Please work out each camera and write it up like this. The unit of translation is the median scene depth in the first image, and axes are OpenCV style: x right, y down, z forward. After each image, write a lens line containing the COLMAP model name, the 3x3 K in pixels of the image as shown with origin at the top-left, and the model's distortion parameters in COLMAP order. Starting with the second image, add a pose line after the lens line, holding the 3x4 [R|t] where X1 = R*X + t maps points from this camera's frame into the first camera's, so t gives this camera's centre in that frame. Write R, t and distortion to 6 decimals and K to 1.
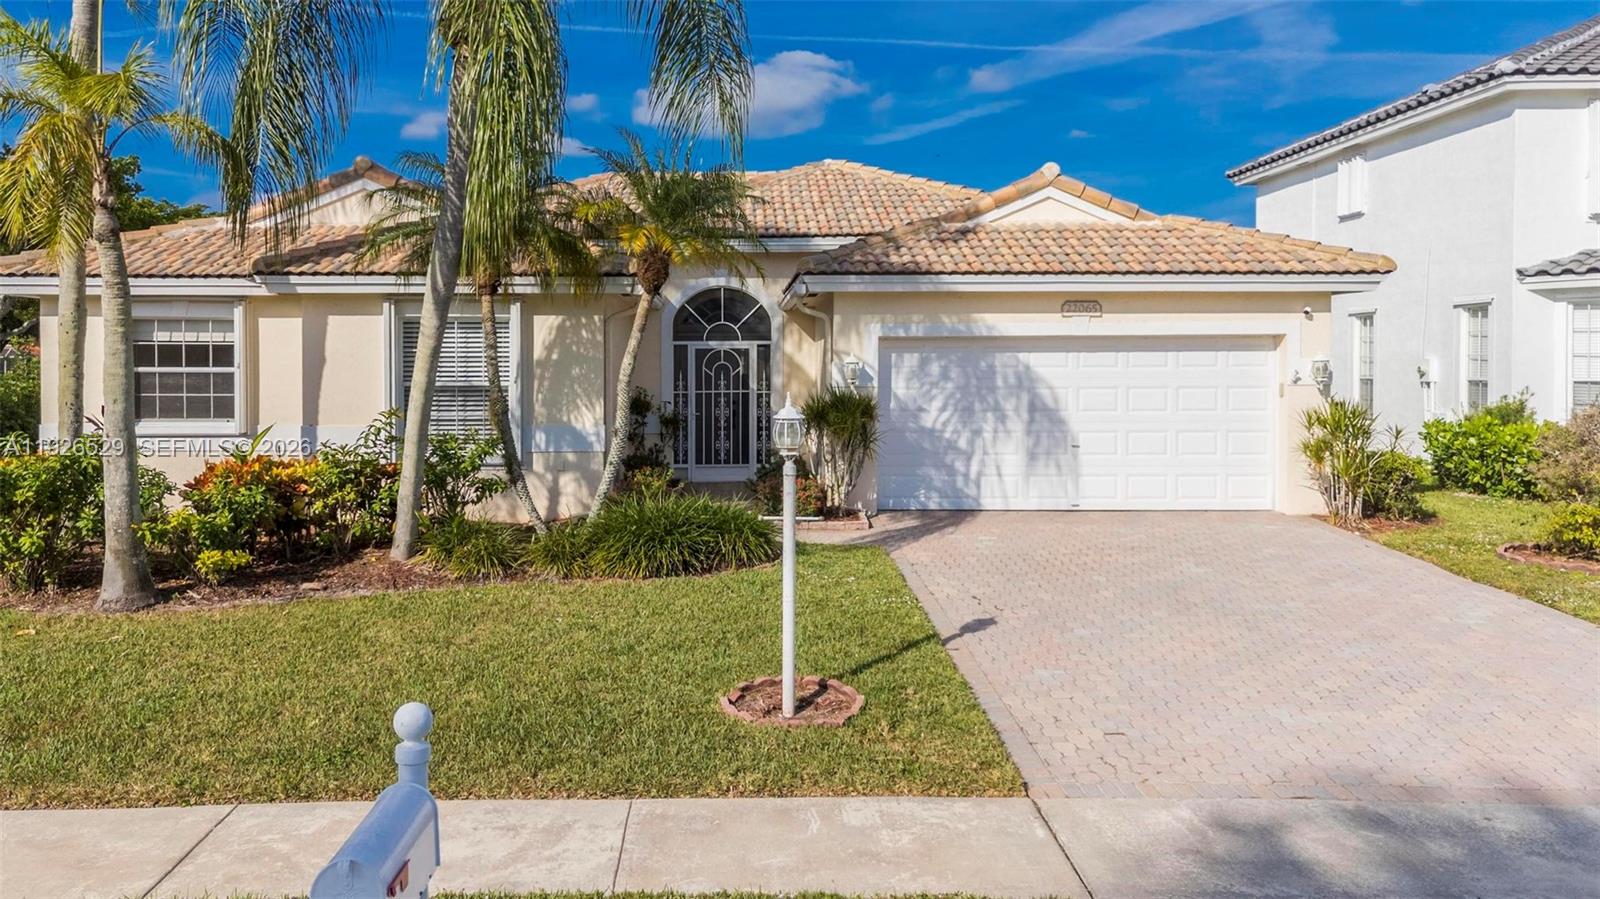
lens RADIAL K [[1257.3, 0, 799.8], [0, 1257.3, 377.1], [0, 0, 1]] dist [0.056672, 0.001812]
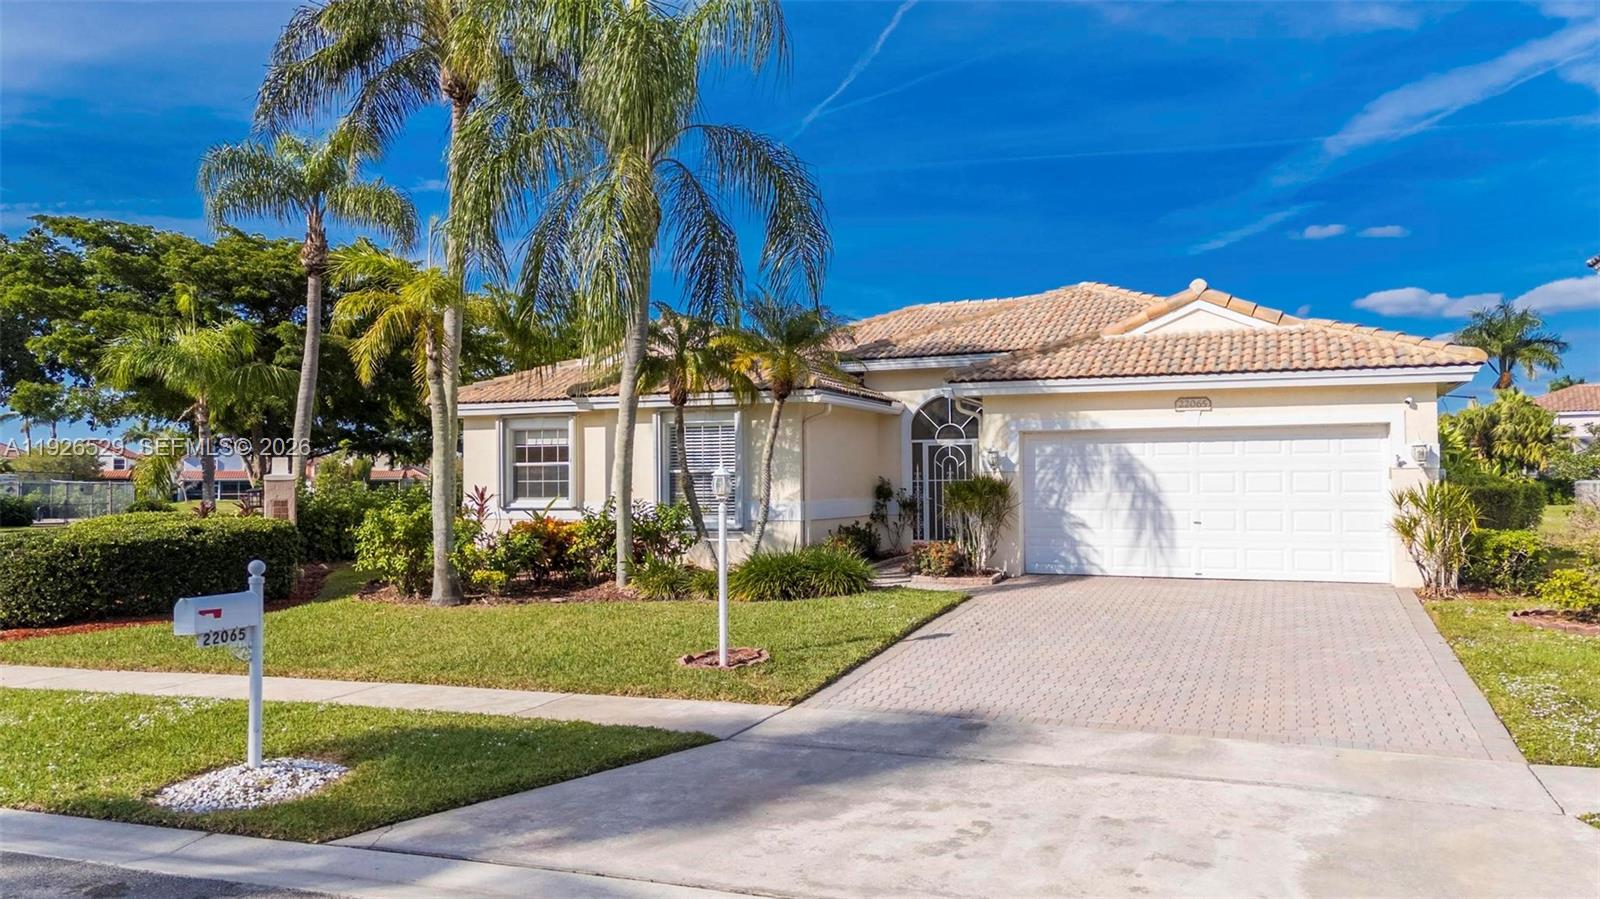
lens RADIAL K [[1179.8, 0, 802.0], [0, 1179.8, 410.9], [0, 0, 1]] dist [0.087213, 0.000685]
pose [[0.930272, -0.026816, -0.365890, 0.295784], [0.004356, 0.998062, -0.062073, 0.019236], [0.366845, 0.056151, 0.928586, -0.163218]]
